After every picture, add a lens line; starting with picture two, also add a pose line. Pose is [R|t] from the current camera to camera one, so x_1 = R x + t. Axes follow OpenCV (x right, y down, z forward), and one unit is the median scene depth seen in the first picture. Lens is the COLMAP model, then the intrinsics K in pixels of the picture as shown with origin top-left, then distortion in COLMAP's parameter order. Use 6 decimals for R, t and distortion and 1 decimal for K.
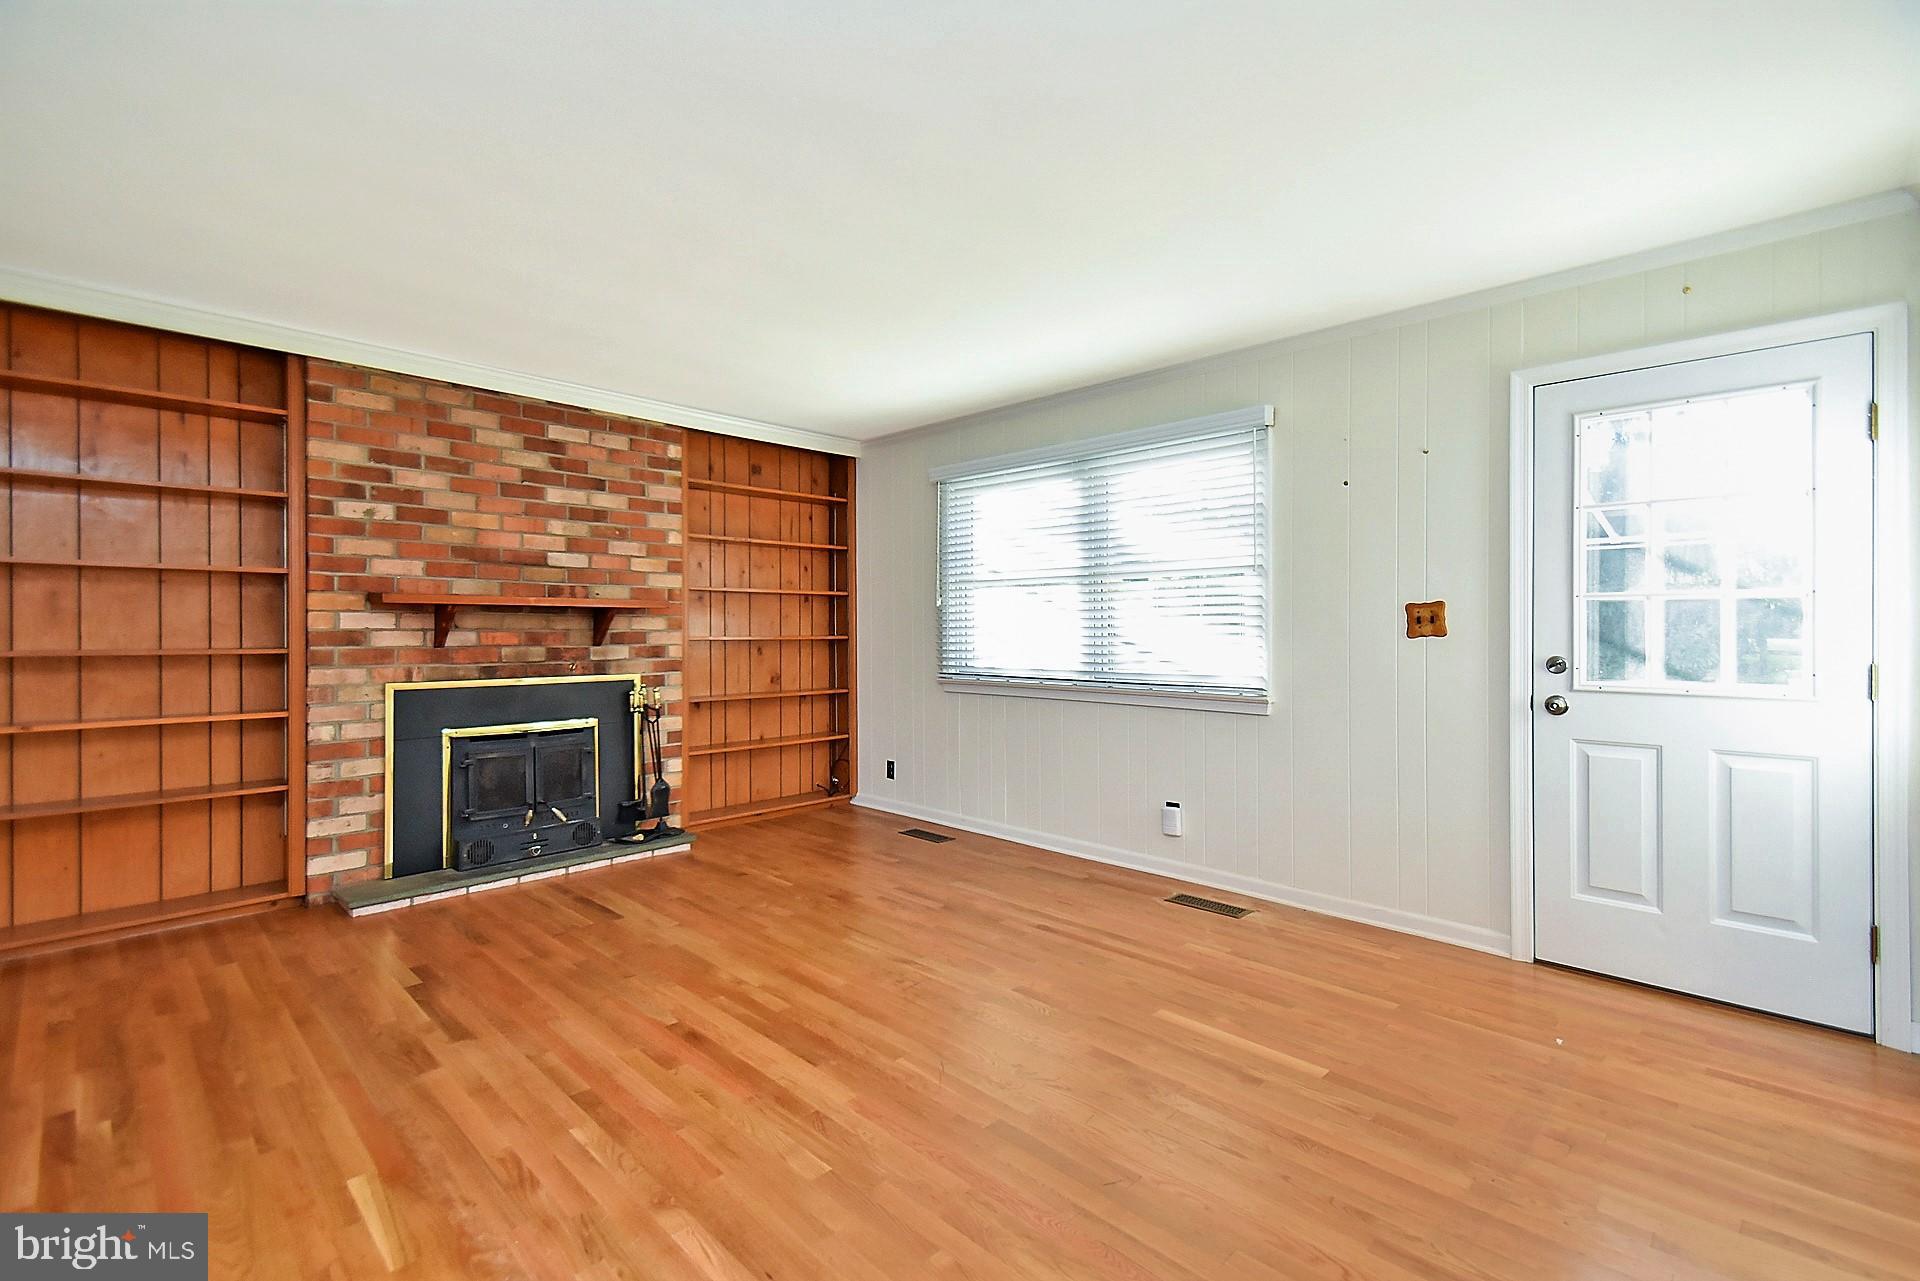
lens RADIAL K [[876.7, 0, 945.6], [0, 876.7, 634.1], [0, 0, 1]] dist [0.029927, -0.013374]
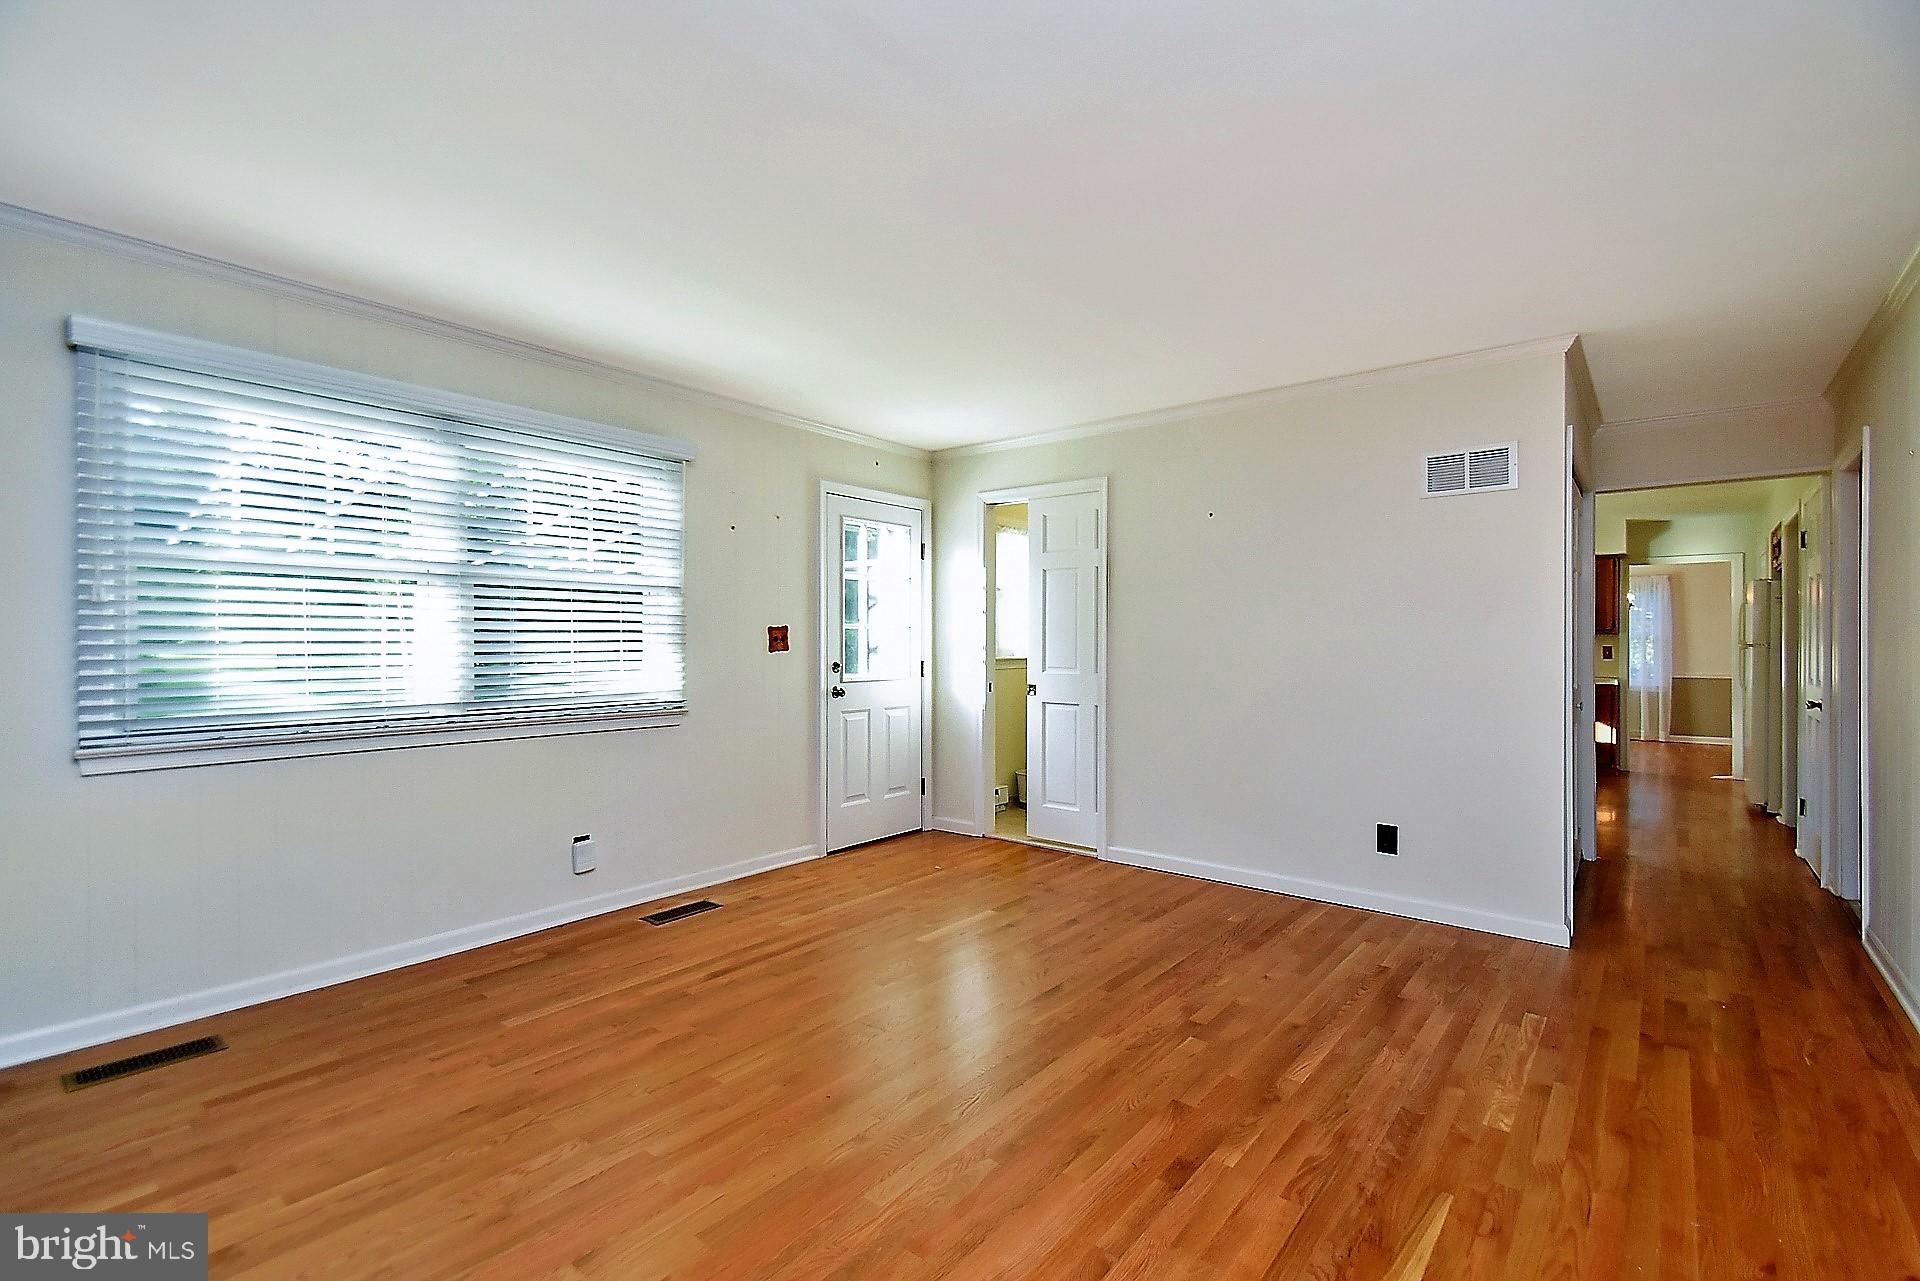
lens RADIAL K [[876.7, 0, 947.0], [0, 876.7, 645.4], [0, 0, 1]] dist [0.029927, -0.013374]
pose [[-0.114924, -0.007649, 0.993345, -0.860318], [0.002081, 0.999966, 0.007940, -0.016299], [-0.993372, 0.002980, -0.114904, 0.902720]]
